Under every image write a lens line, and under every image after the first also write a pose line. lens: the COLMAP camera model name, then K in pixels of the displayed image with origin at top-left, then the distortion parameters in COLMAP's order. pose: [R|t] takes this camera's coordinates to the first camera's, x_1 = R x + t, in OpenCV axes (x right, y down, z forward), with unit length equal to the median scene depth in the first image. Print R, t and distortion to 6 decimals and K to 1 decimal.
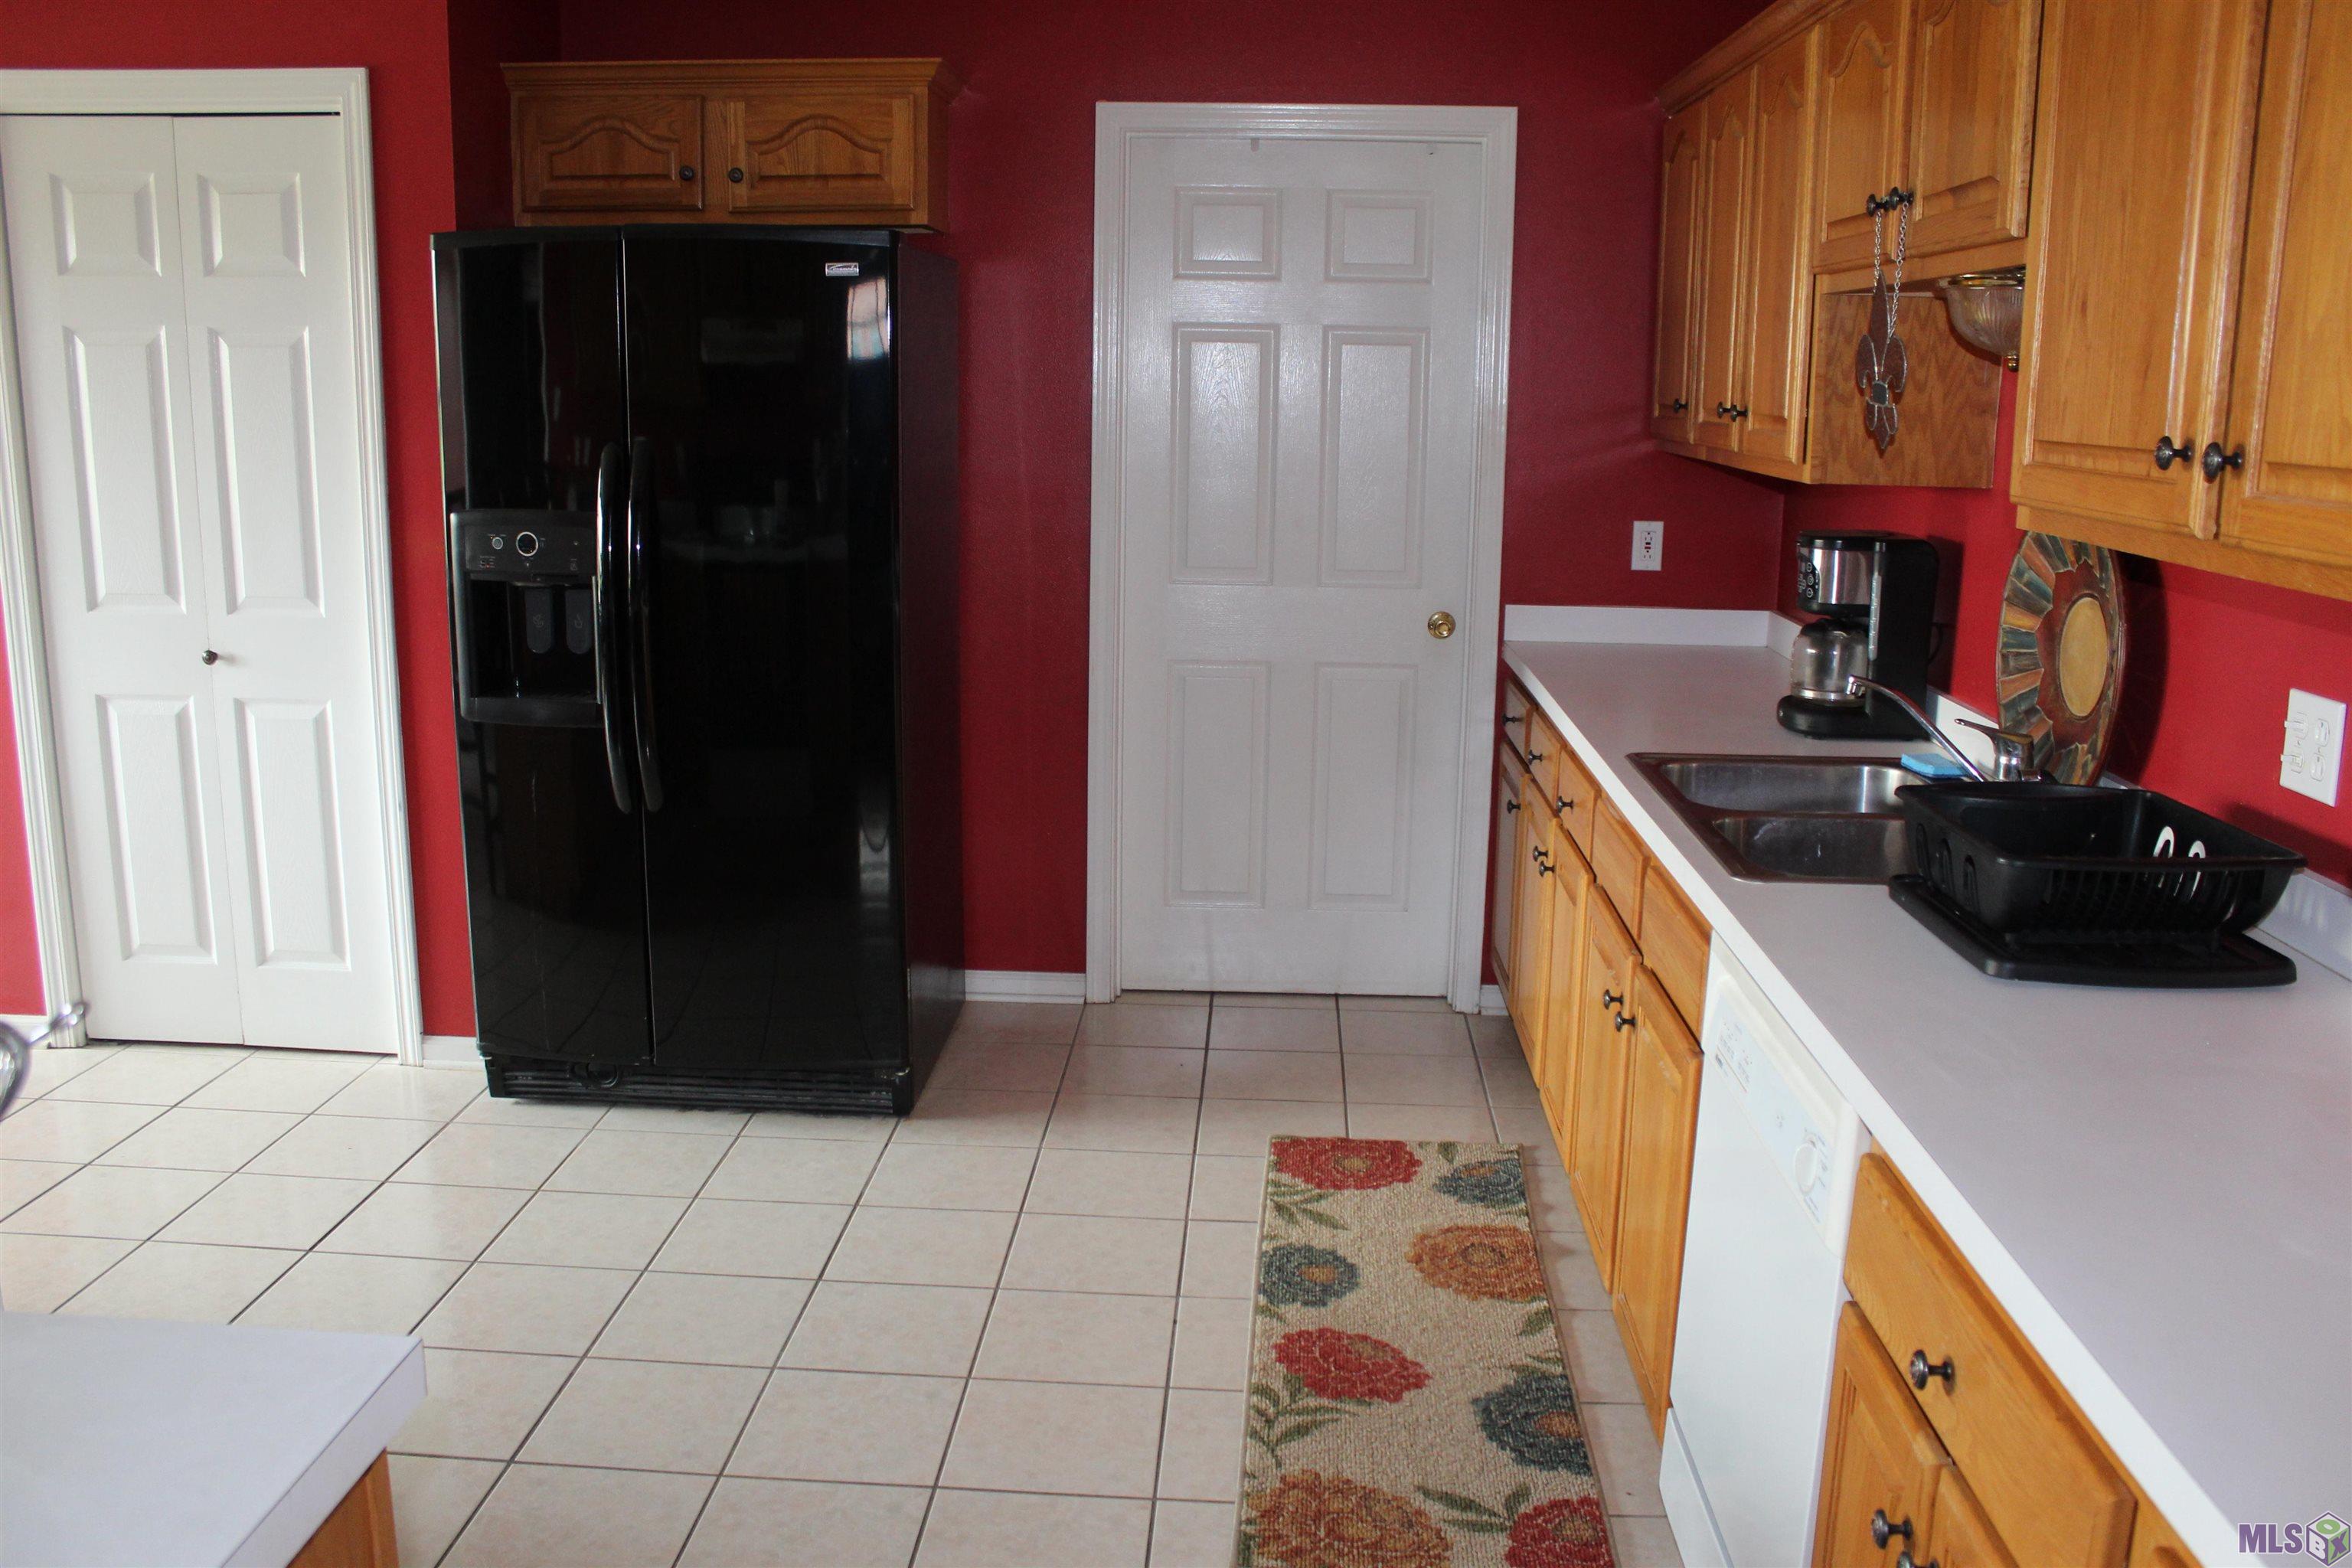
lens RADIAL K [[1981.4, 0, 1181.6], [0, 1981.4, 762.8], [0, 0, 1]] dist [-0.123199, 0.093669]
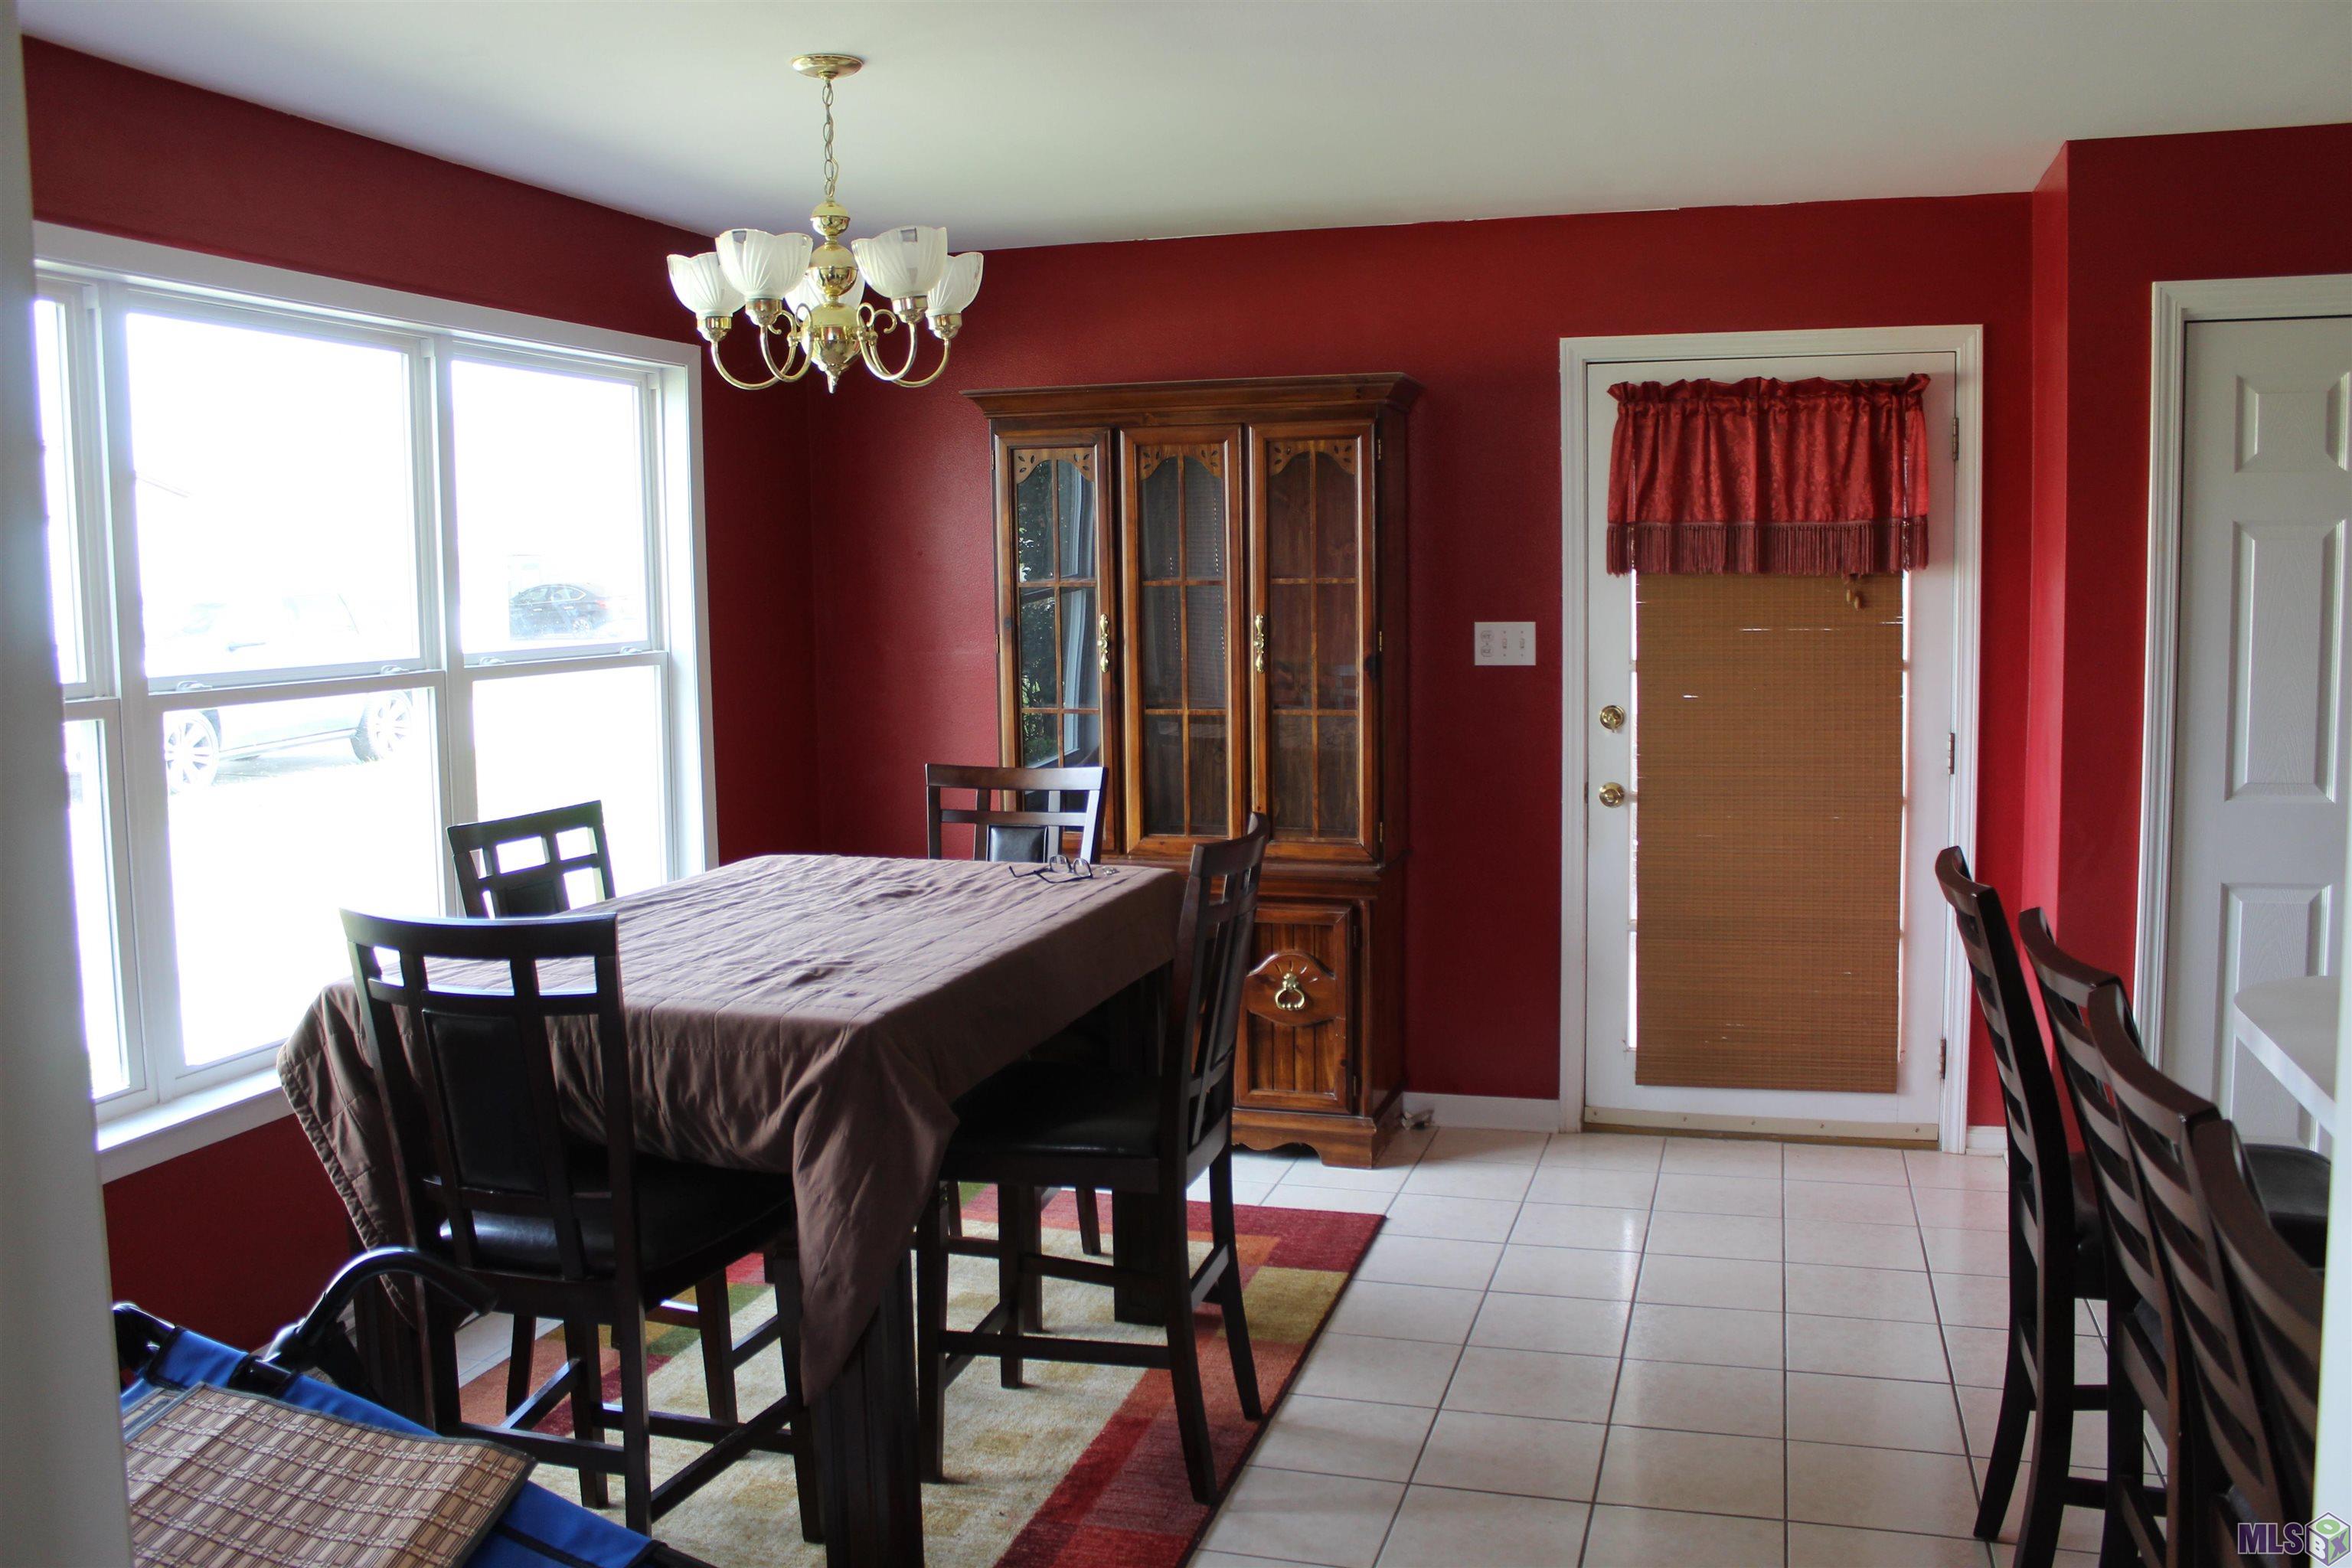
lens RADIAL K [[1953.1, 0, 1191.8], [0, 1953.1, 774.5], [0, 0, 1]] dist [-0.141144, 0.121094]
pose [[0.973654, -0.007469, -0.227907, -0.887580], [-0.013886, 0.995667, -0.091951, 0.006679], [0.227607, 0.092693, 0.969331, -0.091006]]
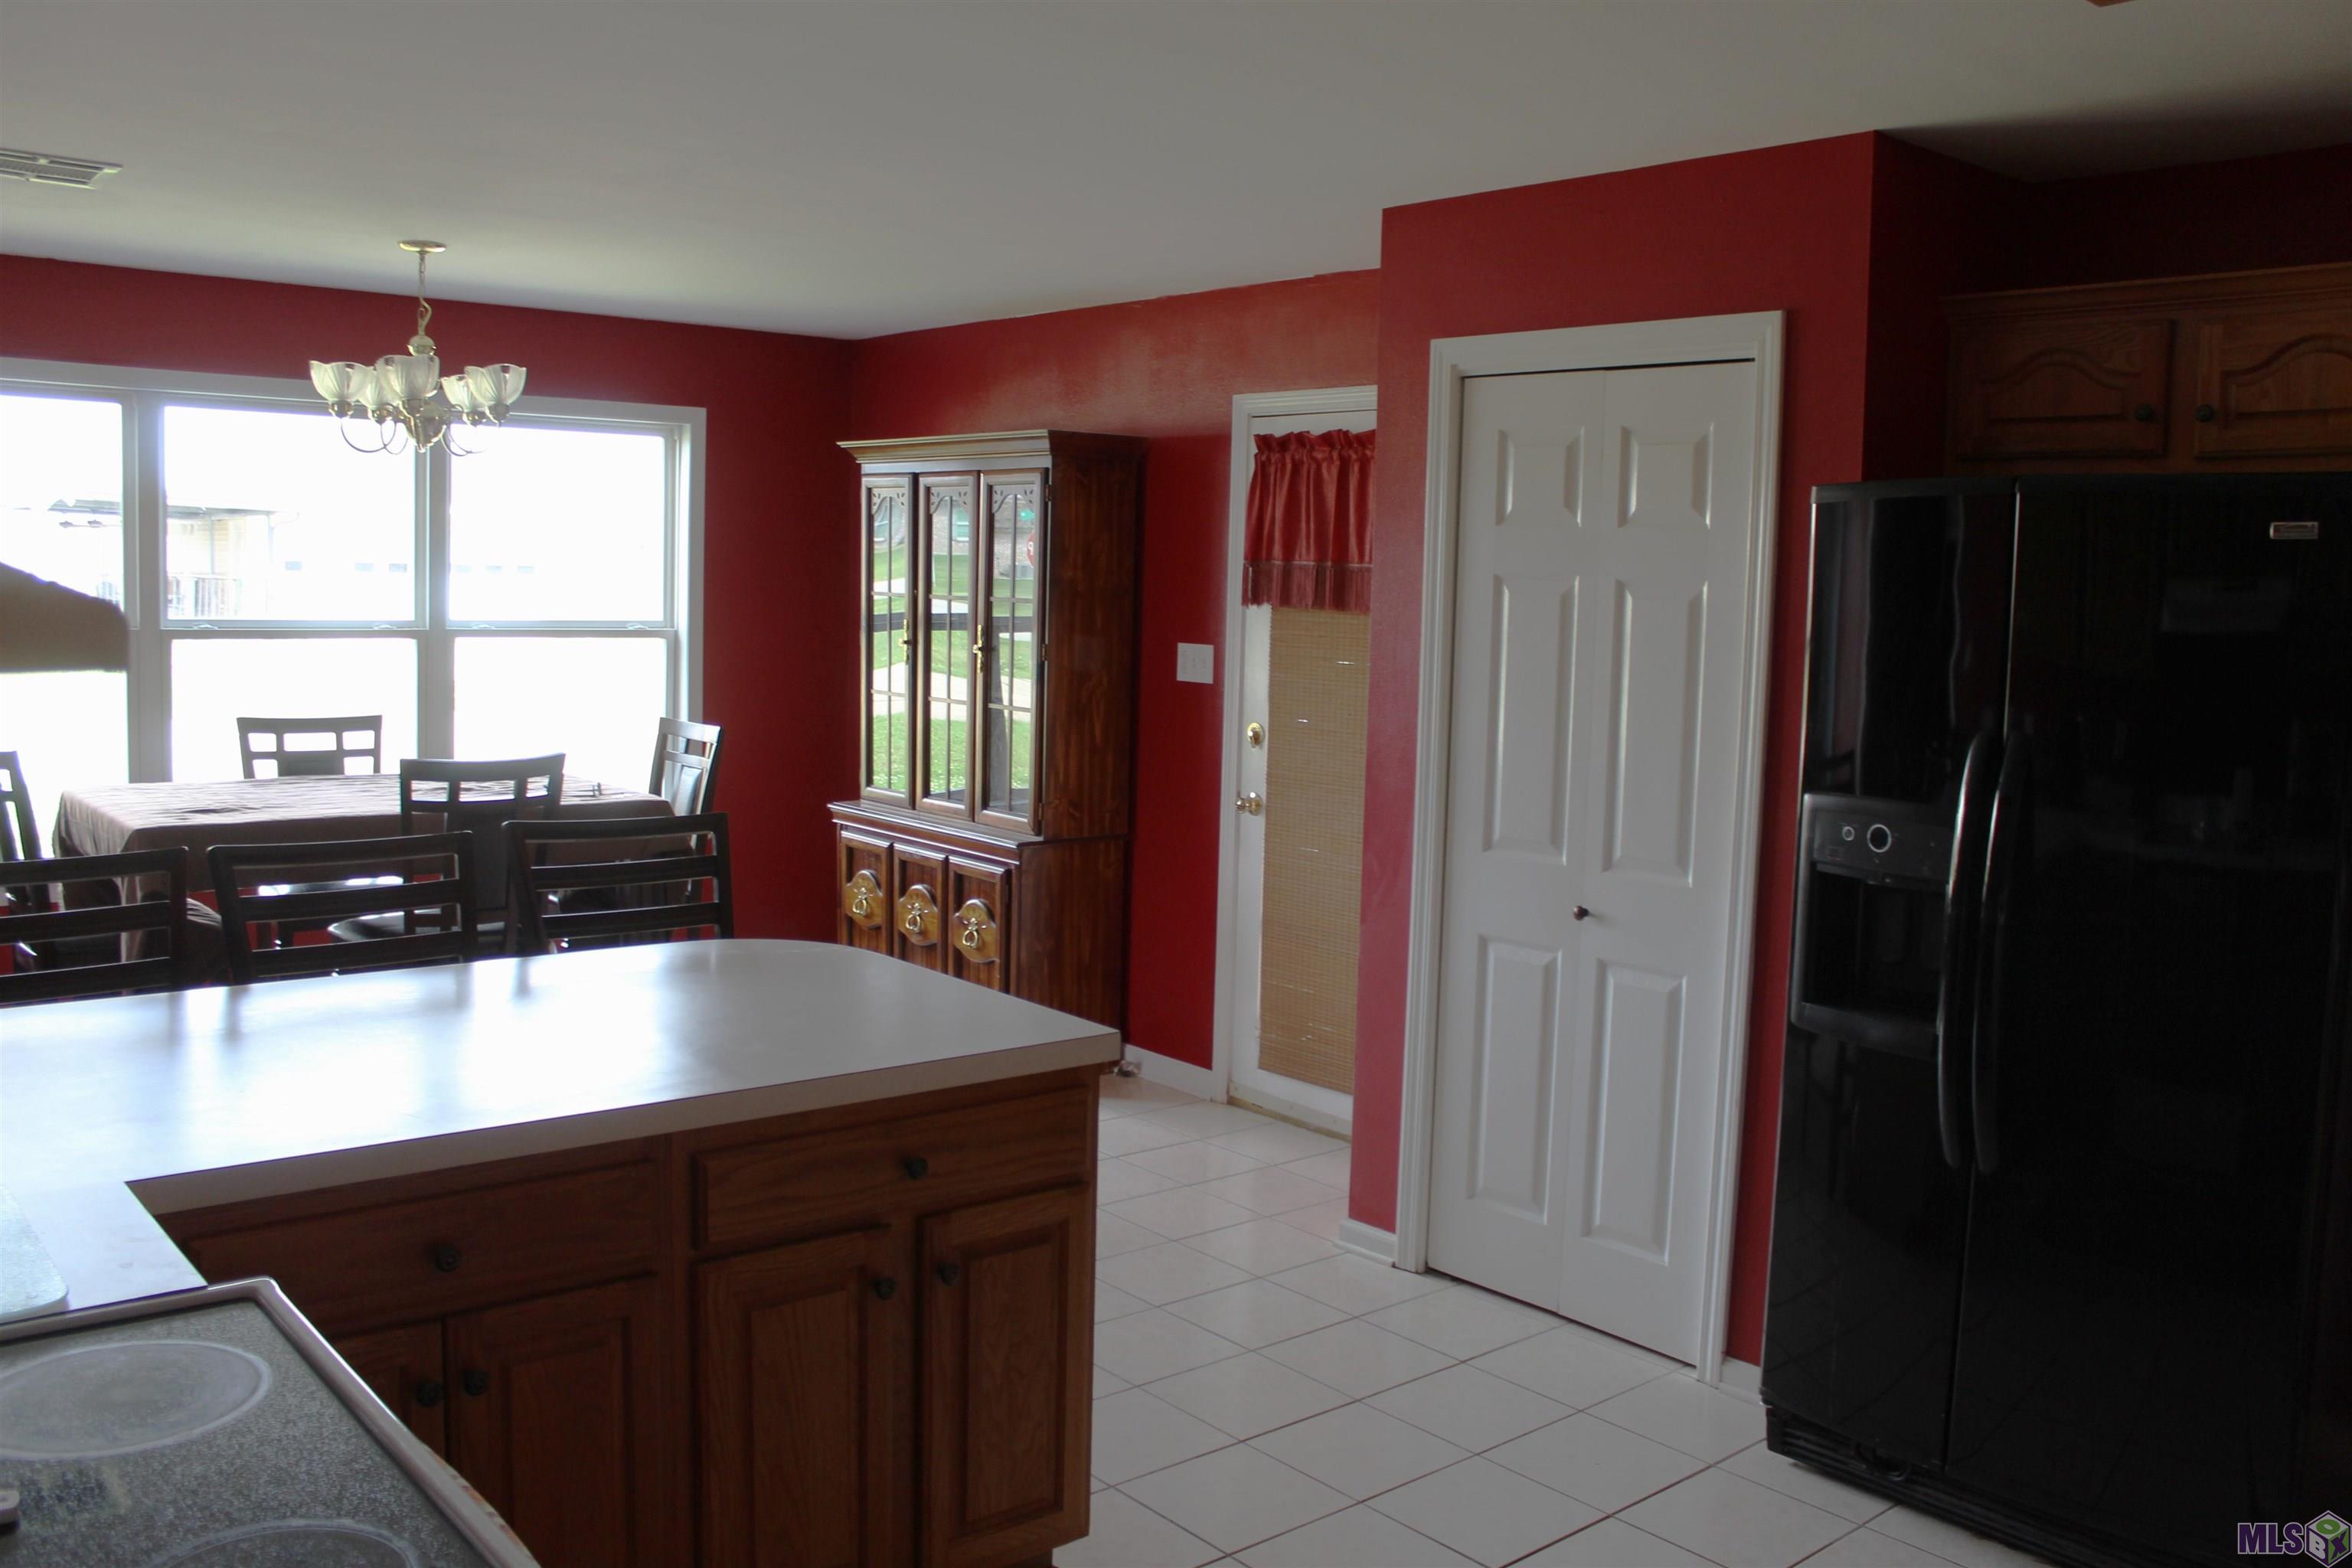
lens RADIAL K [[1953.1, 0, 1191.8], [0, 1953.1, 774.5], [0, 0, 1]] dist [-0.141144, 0.121094]
pose [[0.693178, 0.078836, -0.716442, 0.057375], [-0.159965, 0.986038, -0.046269, -0.047973], [0.702791, 0.146678, 0.696111, 0.174845]]
